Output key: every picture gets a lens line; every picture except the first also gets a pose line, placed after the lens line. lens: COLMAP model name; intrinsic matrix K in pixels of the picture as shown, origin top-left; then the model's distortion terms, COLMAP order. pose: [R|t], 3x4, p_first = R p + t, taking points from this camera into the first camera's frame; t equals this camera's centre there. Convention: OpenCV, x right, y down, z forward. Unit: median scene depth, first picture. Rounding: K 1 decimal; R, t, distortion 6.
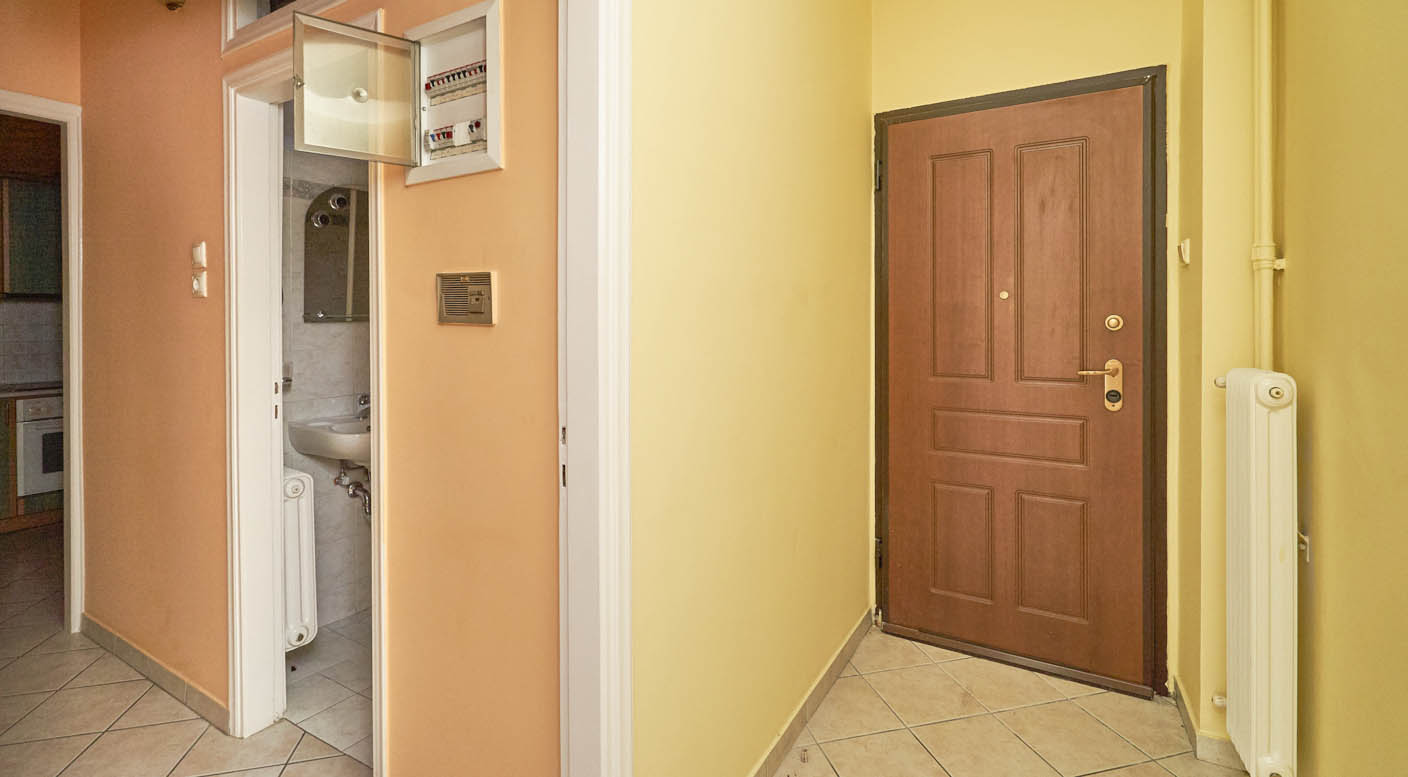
lens RADIAL K [[636.0, 0, 706.1], [0, 636.0, 318.3], [0, 0, 1]] dist [0.000650, 0.000227]
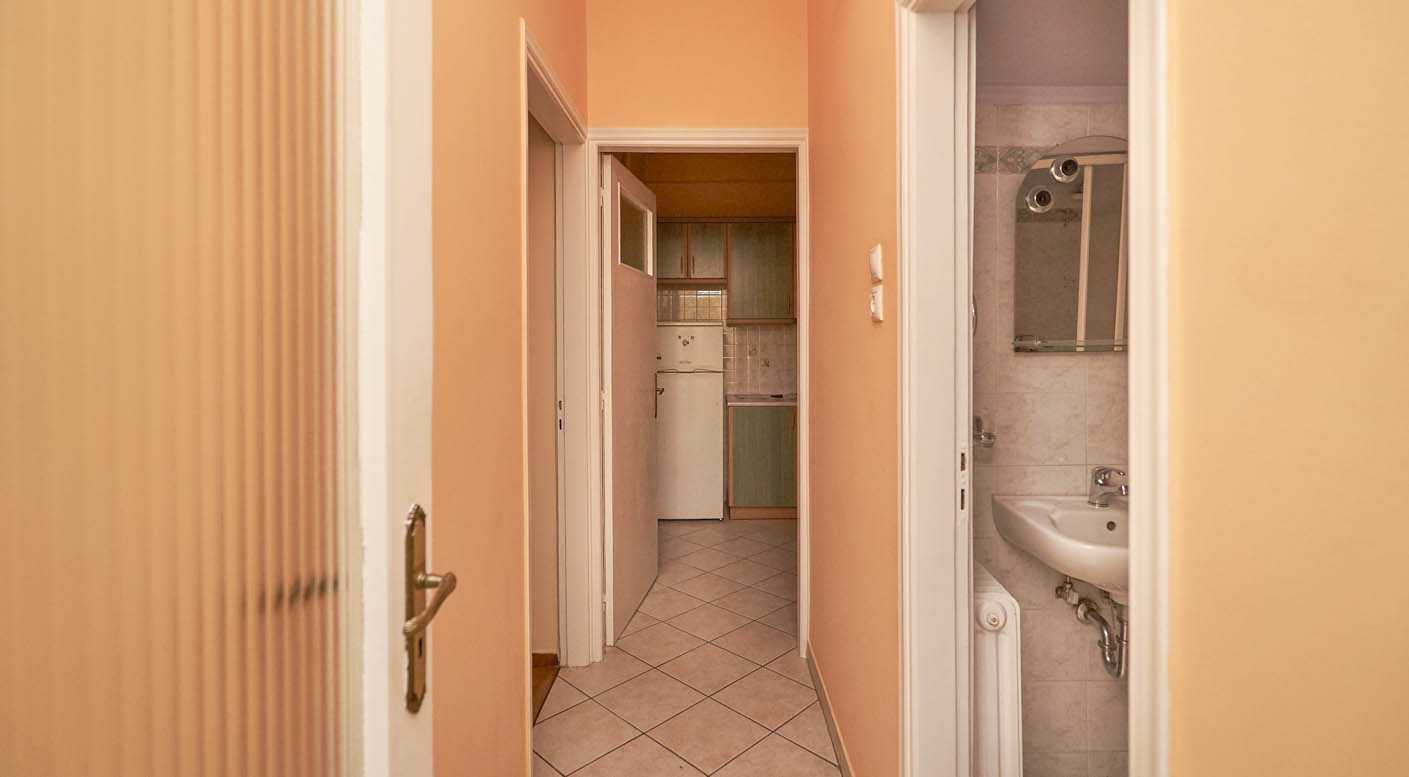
lens RADIAL K [[654.5, 0, 704.9], [0, 654.5, 342.4], [0, 0, 1]] dist [-0.000645, 0.000168]
pose [[0.509513, 0.010491, -0.860399, -0.193250], [-0.000363, 0.999928, 0.011977, -0.013077], [0.860463, -0.005790, 0.509480, 0.350994]]
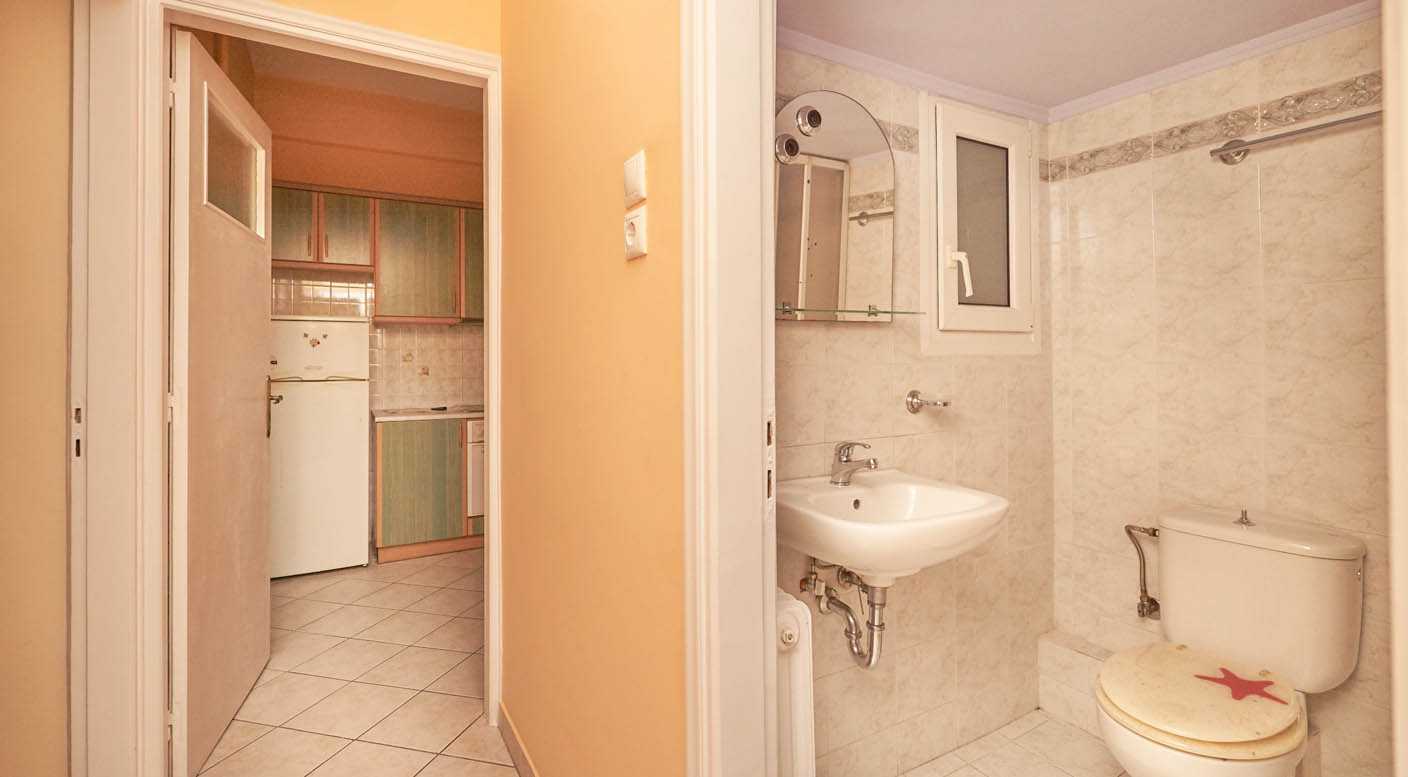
lens RADIAL K [[640.7, 0, 703.6], [0, 640.7, 352.2], [0, 0, 1]] dist [-0.002579, -0.000382]
pose [[0.871743, -0.004506, -0.489942, -0.381304], [-0.000680, 0.999946, -0.010407, 0.043317], [0.489962, 0.009405, 0.871693, 0.441145]]
